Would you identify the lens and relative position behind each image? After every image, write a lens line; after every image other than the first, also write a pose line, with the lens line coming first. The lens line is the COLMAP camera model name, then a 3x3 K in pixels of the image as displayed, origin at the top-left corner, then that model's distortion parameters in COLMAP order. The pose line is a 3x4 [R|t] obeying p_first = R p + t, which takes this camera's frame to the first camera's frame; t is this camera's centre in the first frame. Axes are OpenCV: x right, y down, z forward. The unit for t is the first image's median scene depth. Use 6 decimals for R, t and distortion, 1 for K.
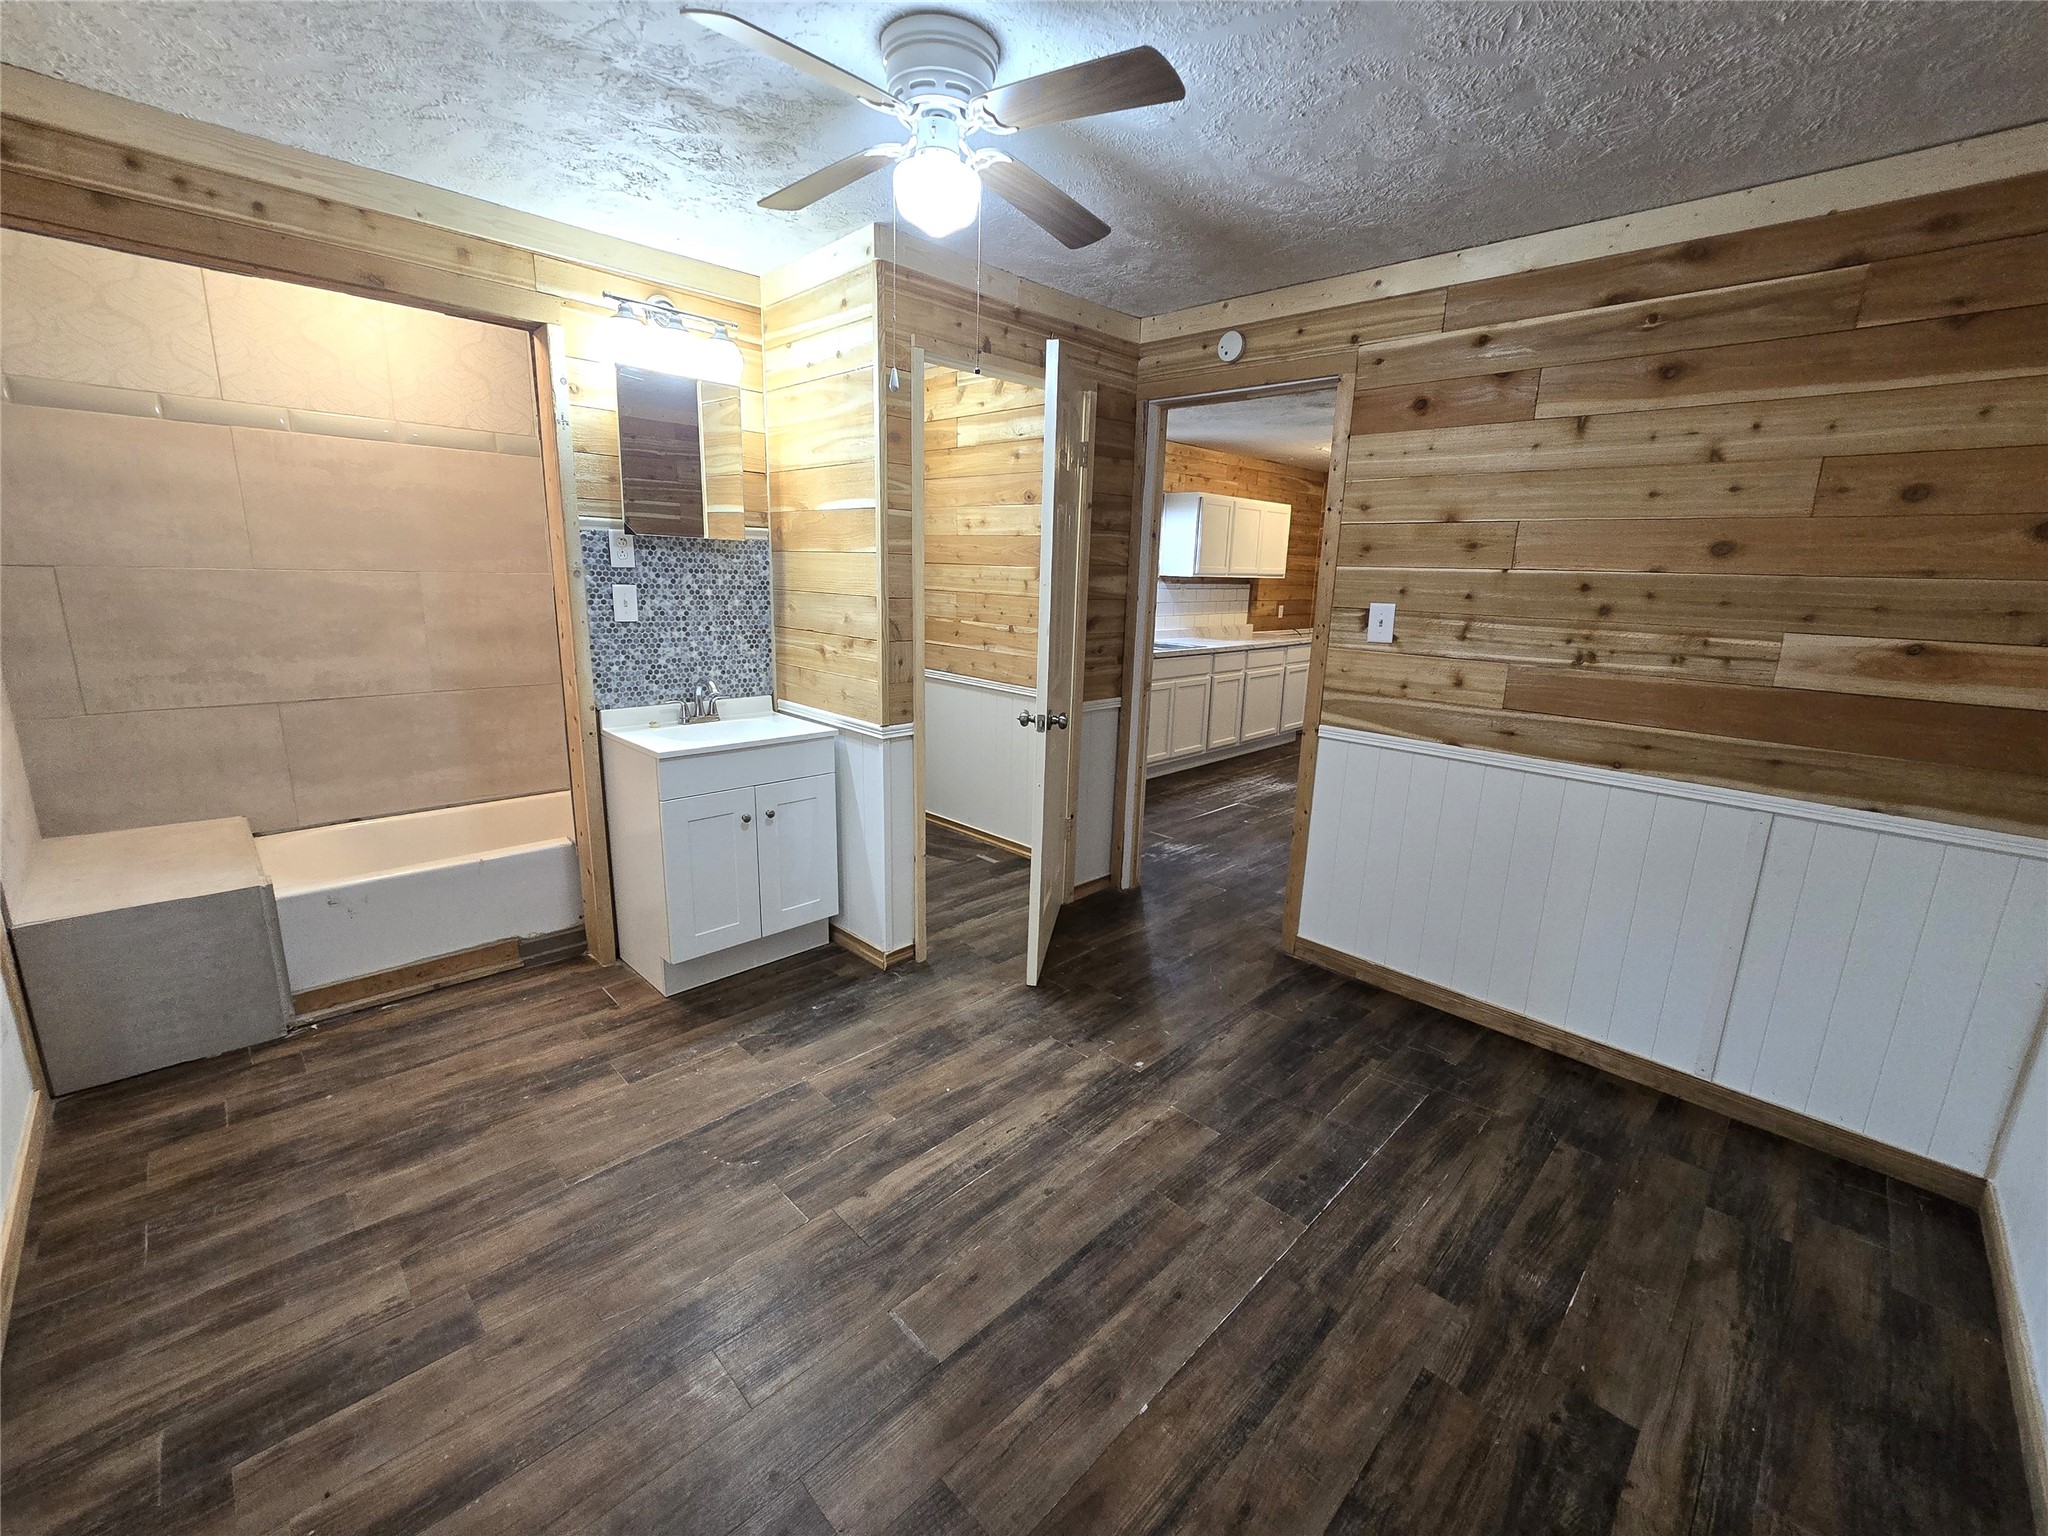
lens RADIAL K [[833.8, 0, 1032.8], [0, 833.8, 763.4], [0, 0, 1]] dist [-0.002880, -0.000488]
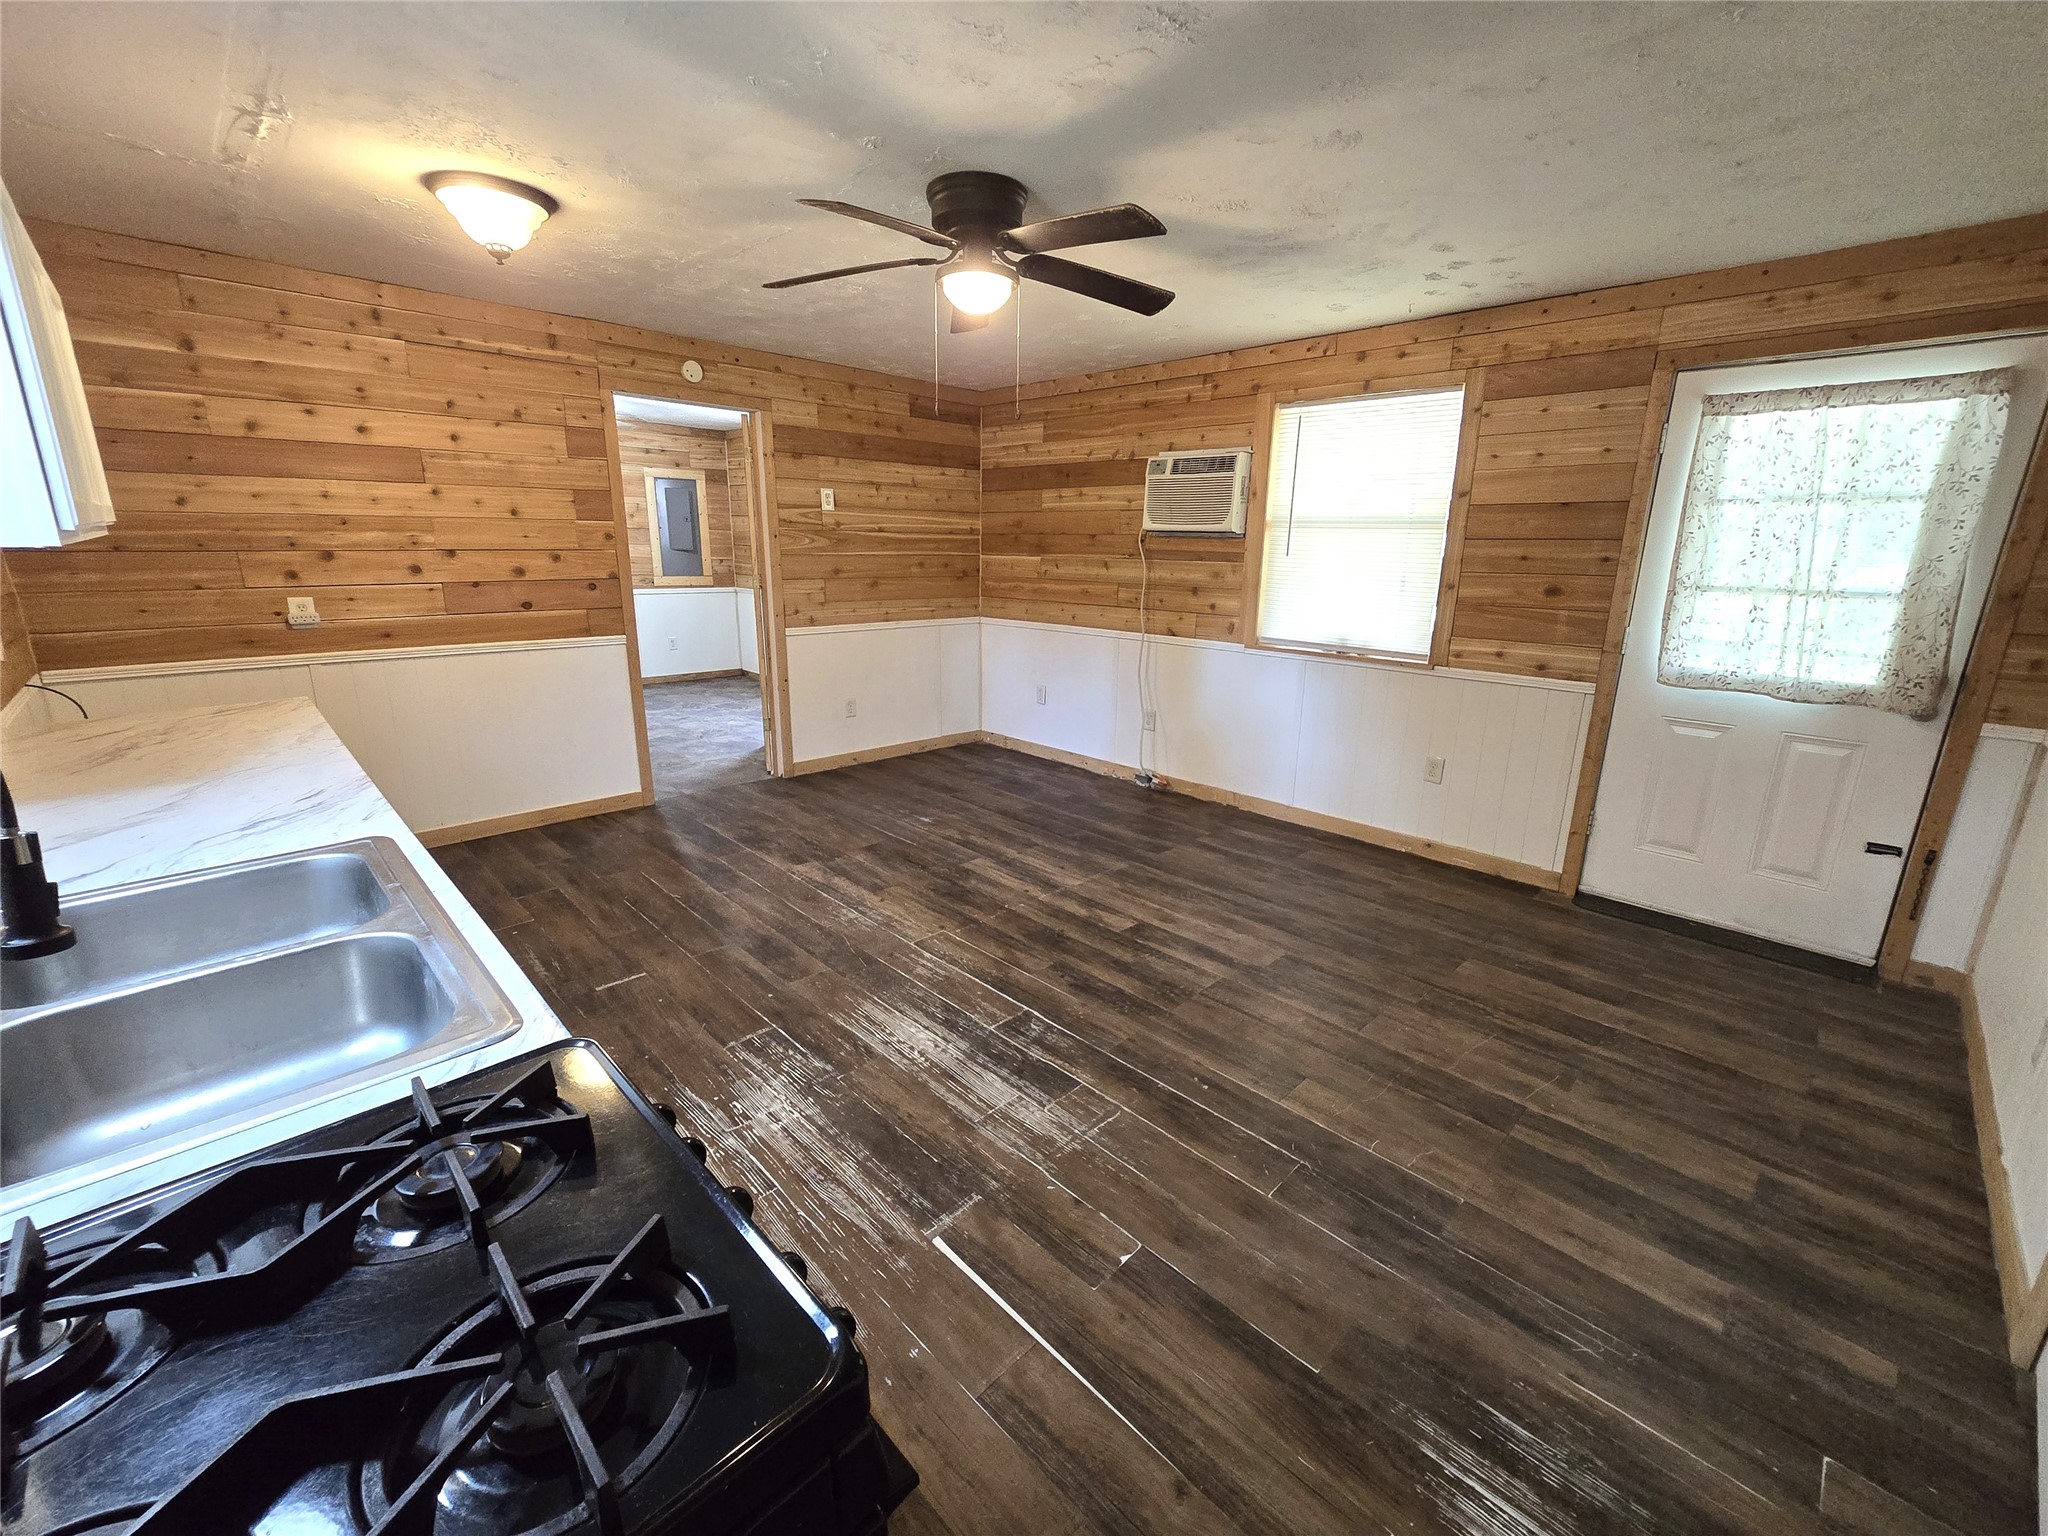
lens RADIAL K [[833.8, 0, 1032.8], [0, 833.8, 763.4], [0, 0, 1]] dist [-0.002880, -0.000488]
pose [[0.013495, -0.285639, 0.958242, -0.036434], [0.209296, 0.937908, 0.276630, -0.419755], [-0.977759, 0.196823, 0.072440, 1.765788]]
